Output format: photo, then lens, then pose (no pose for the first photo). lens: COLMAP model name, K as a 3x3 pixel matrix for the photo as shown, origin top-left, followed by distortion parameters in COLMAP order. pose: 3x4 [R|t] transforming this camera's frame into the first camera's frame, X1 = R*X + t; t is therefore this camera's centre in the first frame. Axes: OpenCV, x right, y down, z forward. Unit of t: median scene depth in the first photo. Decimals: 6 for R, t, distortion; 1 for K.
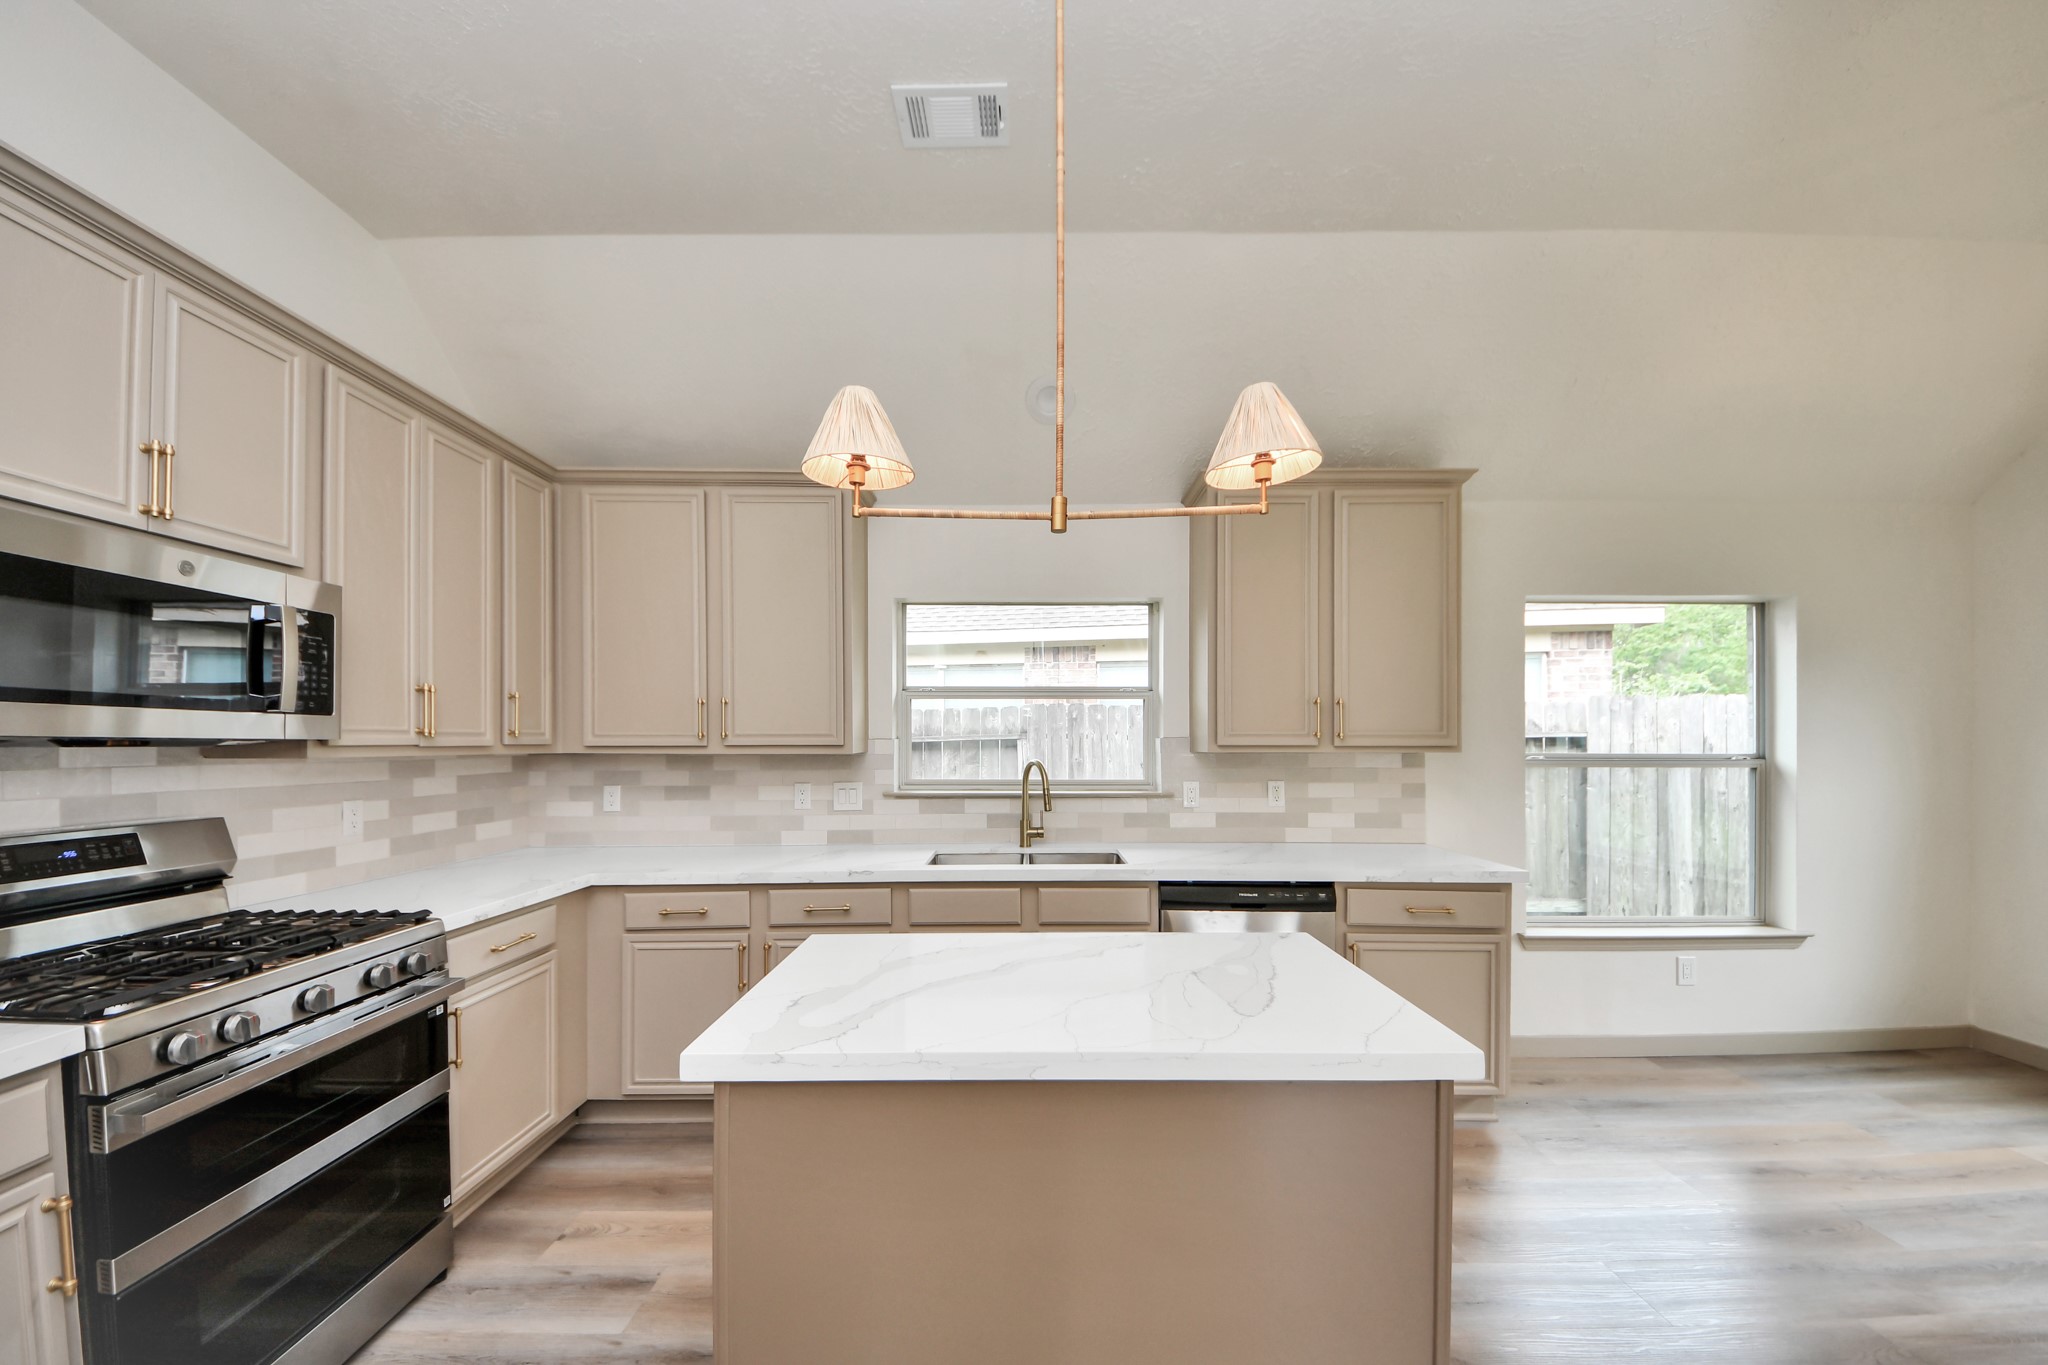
lens RADIAL K [[747.4, 0, 1024.4], [0, 747.4, 740.4], [0, 0, 1]] dist [0.015487, -0.000044]
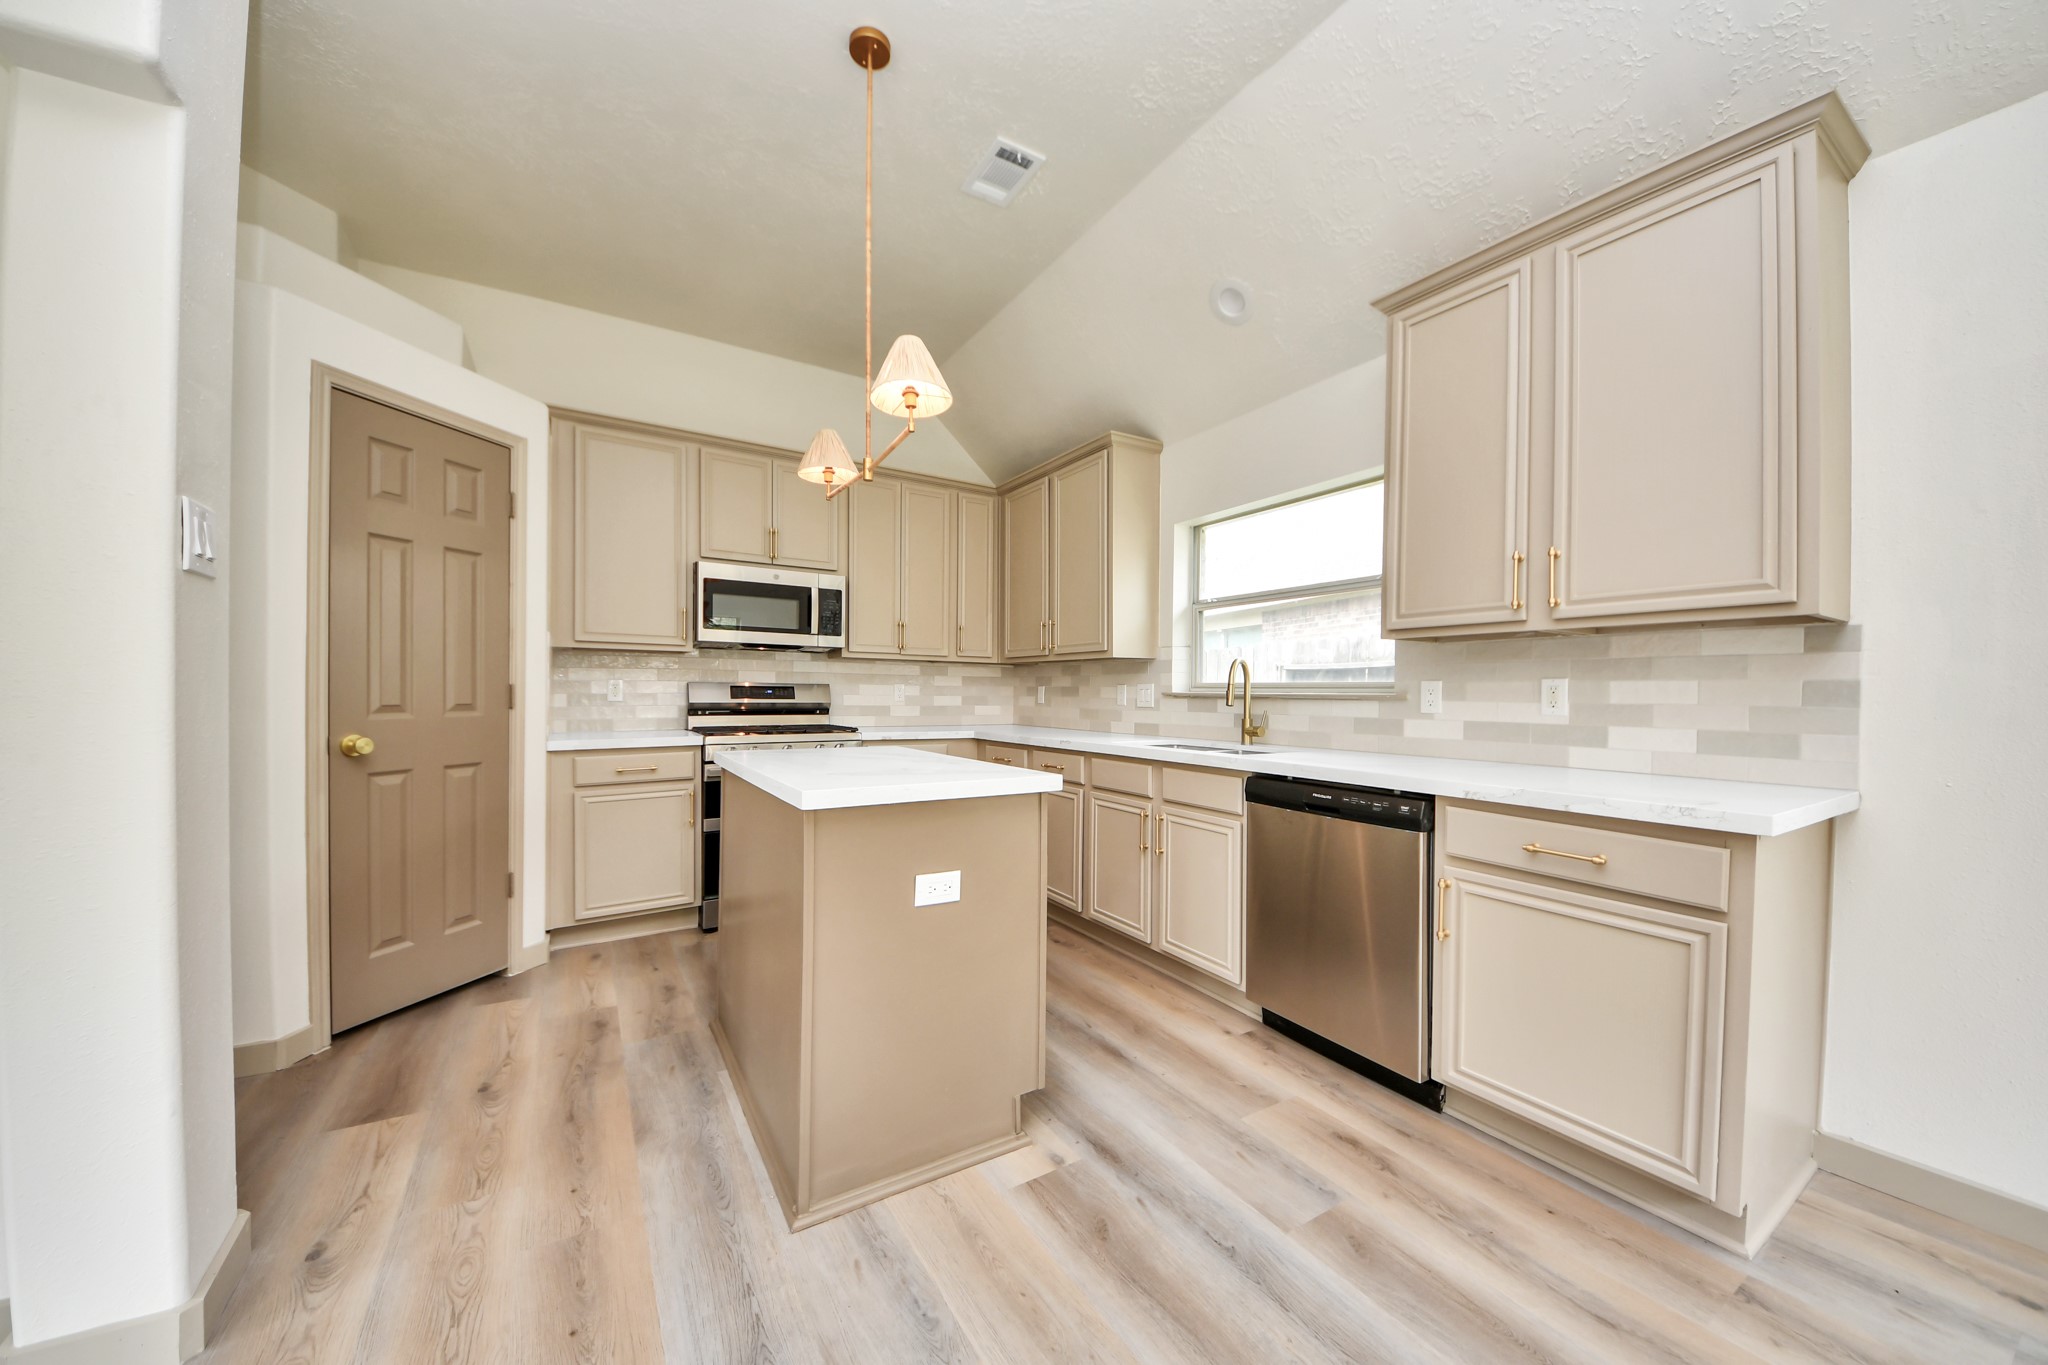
lens RADIAL K [[719.1, 0, 1014.5], [0, 719.1, 698.7], [0, 0, 1]] dist [-0.000270, -0.000323]
pose [[0.514828, 0.013408, -0.857189, 0.799880], [-0.009525, 0.999905, 0.009919, 0.086037], [0.857241, 0.003058, 0.514907, 0.256237]]
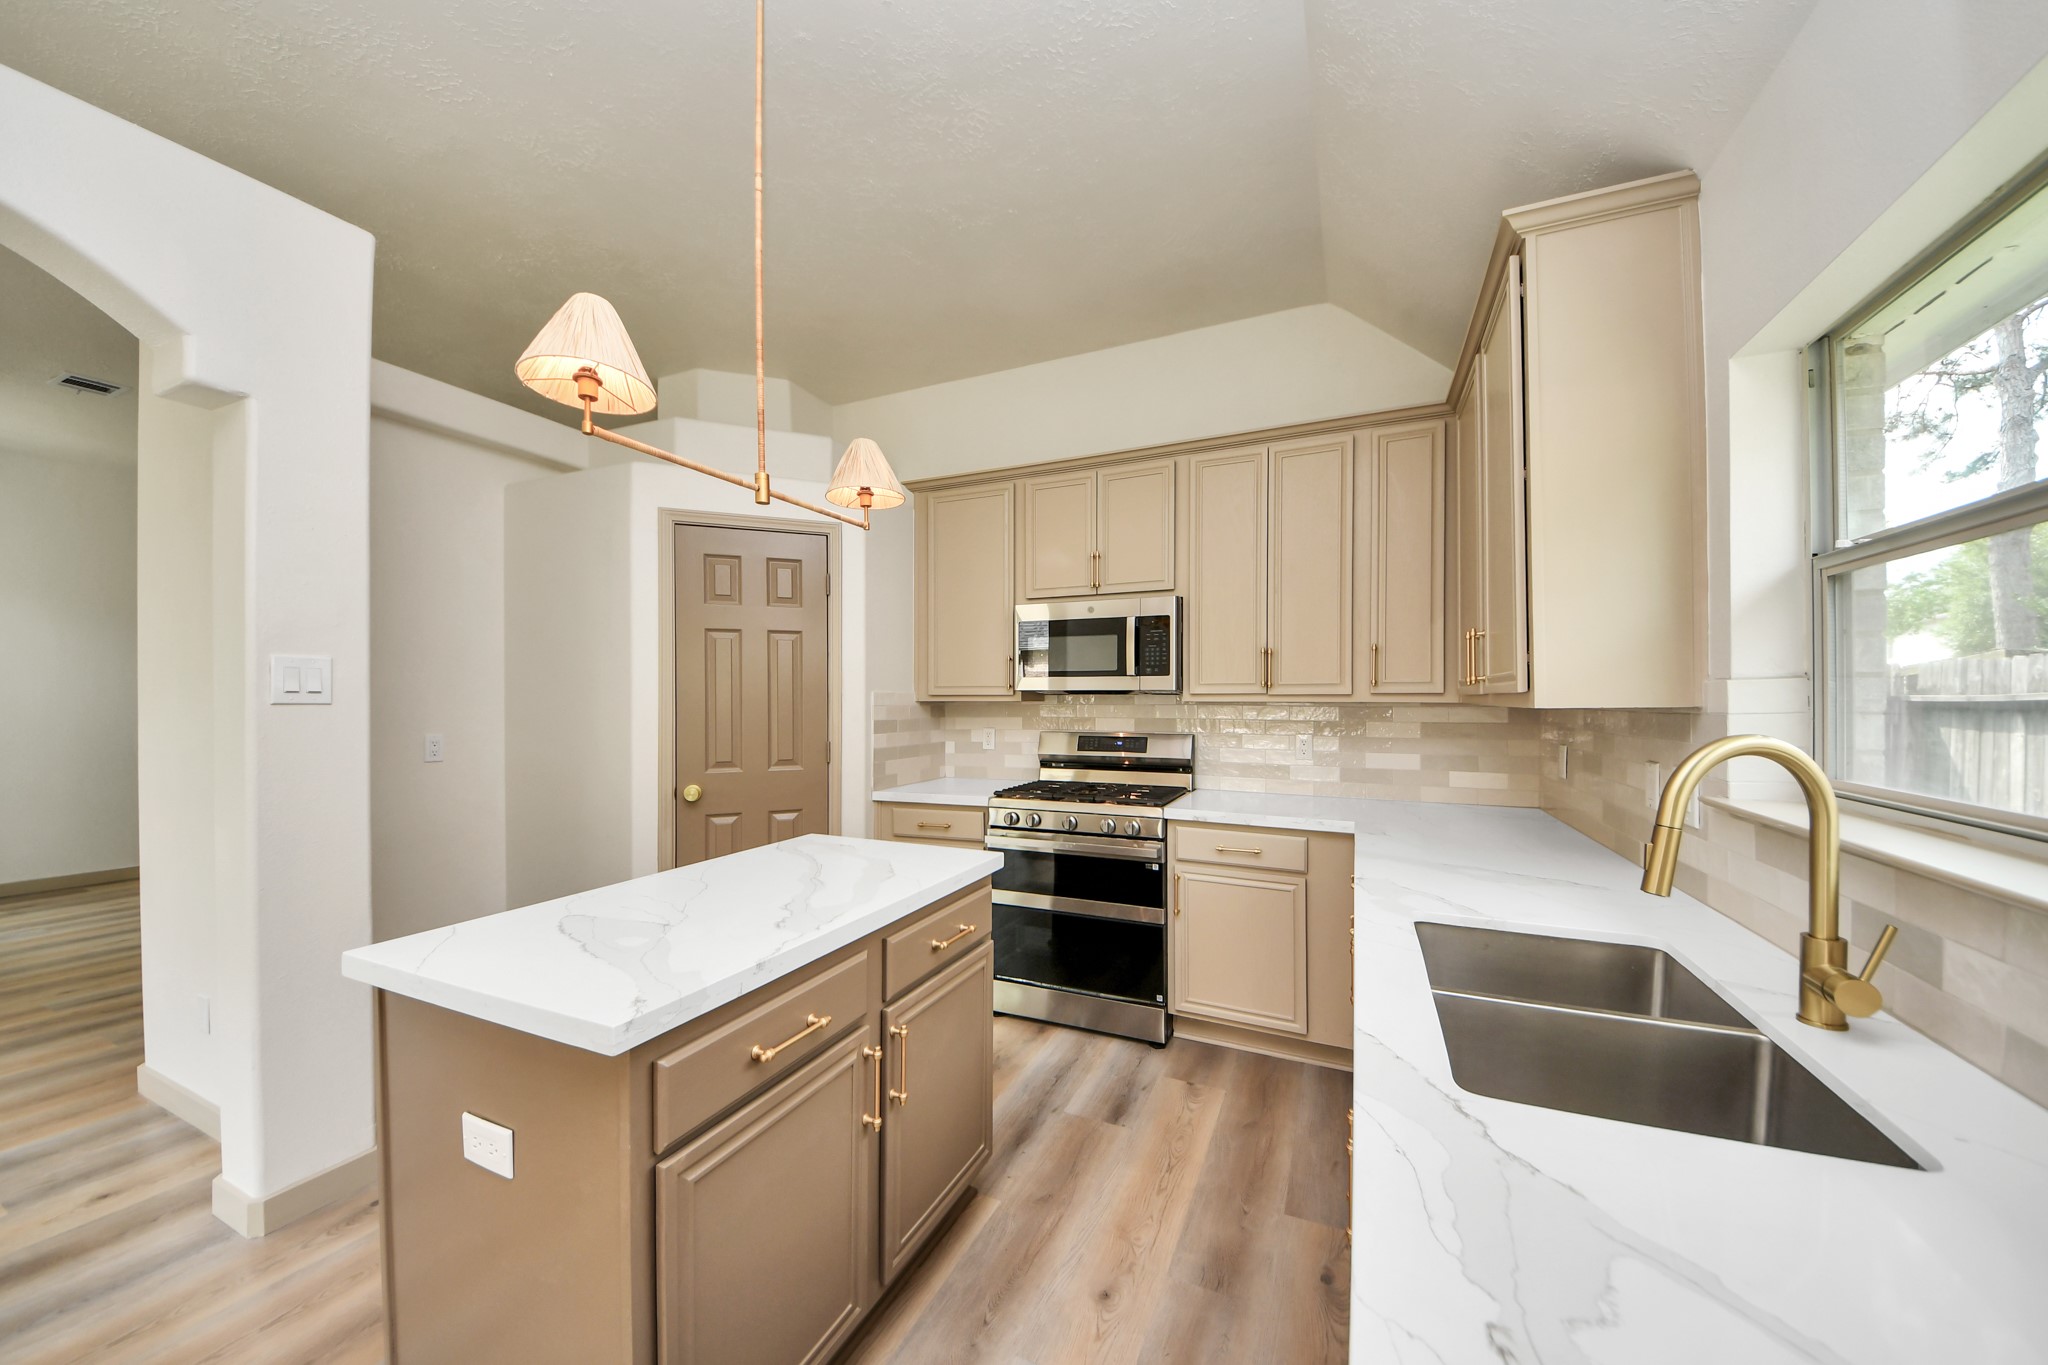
lens RADIAL K [[727.1, 0, 1045.8], [0, 727.1, 695.2], [0, 0, 1]] dist [0.014193, -0.009162]
pose [[-0.394898, -0.001852, -0.918723, 0.475176], [0.000483, 0.999997, -0.002223, 0.008862], [0.918725, -0.001321, -0.394896, 0.976158]]
